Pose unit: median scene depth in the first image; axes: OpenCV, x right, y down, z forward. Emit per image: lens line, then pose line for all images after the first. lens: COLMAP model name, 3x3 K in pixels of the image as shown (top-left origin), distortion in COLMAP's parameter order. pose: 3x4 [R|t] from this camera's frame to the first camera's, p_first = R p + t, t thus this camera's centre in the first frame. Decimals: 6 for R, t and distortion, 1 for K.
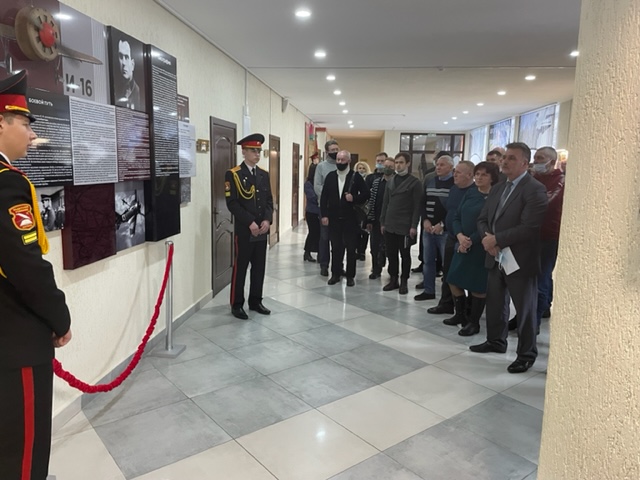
lens RADIAL K [[482.0, 0, 321.6], [0, 482.0, 240.4], [0, 0, 1]] dist [0.009928, -0.046769]
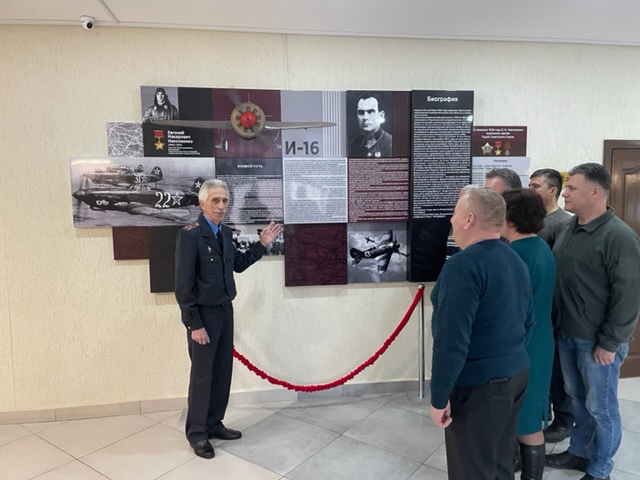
lens RADIAL K [[482.0, 0, 321.2], [0, 482.0, 239.1], [0, 0, 1]] dist [0.009928, -0.046769]
pose [[0.244827, 0.067157, -0.967238, 0.663218], [-0.136332, 0.990072, 0.034234, -0.109614], [0.959934, 0.123484, 0.251552, 0.637854]]
